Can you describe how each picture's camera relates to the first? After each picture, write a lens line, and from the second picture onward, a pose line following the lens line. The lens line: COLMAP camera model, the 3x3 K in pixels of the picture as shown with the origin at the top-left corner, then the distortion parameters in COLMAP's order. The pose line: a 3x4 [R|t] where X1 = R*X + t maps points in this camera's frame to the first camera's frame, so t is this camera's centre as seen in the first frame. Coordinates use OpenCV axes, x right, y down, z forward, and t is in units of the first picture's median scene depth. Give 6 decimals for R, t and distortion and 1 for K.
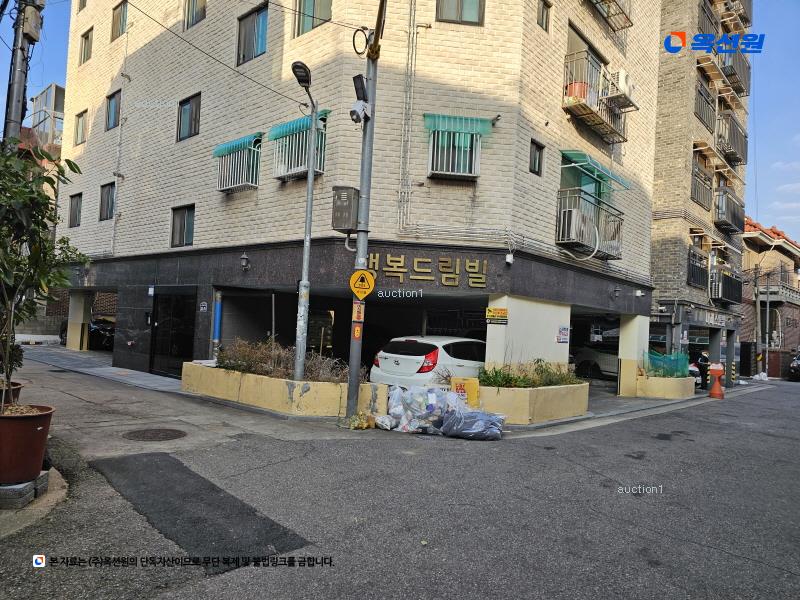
lens RADIAL K [[533.2, 0, 400.0], [0, 533.2, 300.0], [0, 0, 1]] dist [0.091748, -0.087010]
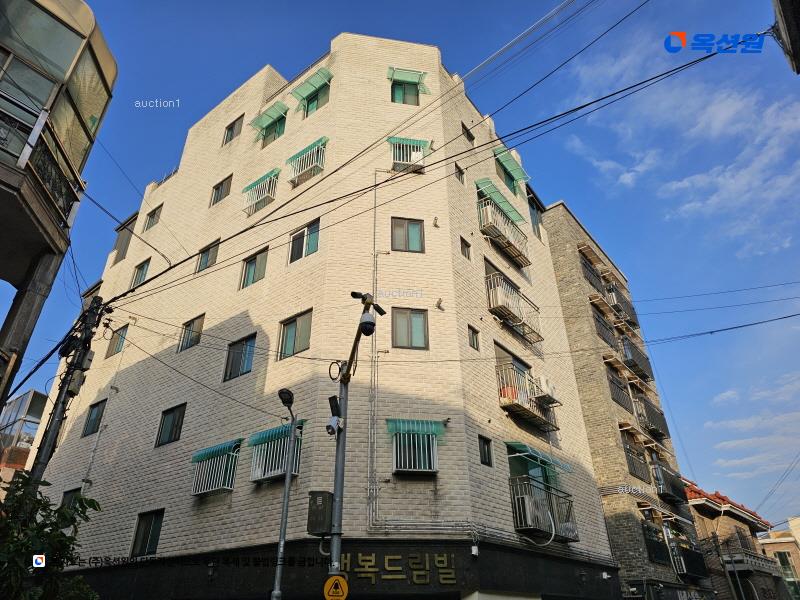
lens RADIAL K [[533.2, 0, 400.0], [0, 533.2, 300.0], [0, 0, 1]] dist [0.091748, -0.087010]
pose [[0.995865, -0.028292, 0.086329, -0.018185], [0.065378, 0.883000, -0.464797, -0.023320], [-0.063079, 0.468519, 0.881198, -0.145038]]
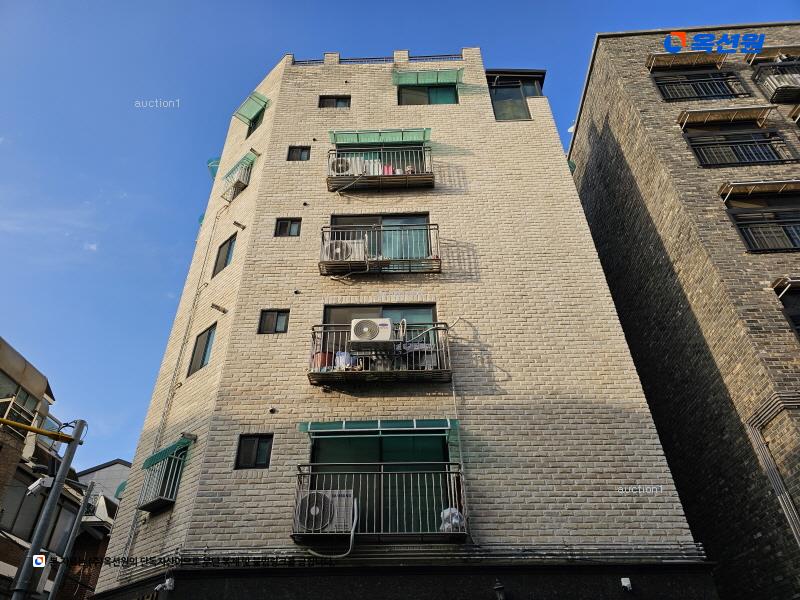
lens RADIAL K [[533.2, 0, 400.0], [0, 533.2, 300.0], [0, 0, 1]] dist [0.091748, -0.087010]
pose [[0.626844, -0.517348, -0.582596, 0.989064], [0.078910, 0.786046, -0.613110, 0.107621], [0.775139, 0.338352, 0.533552, 0.565788]]
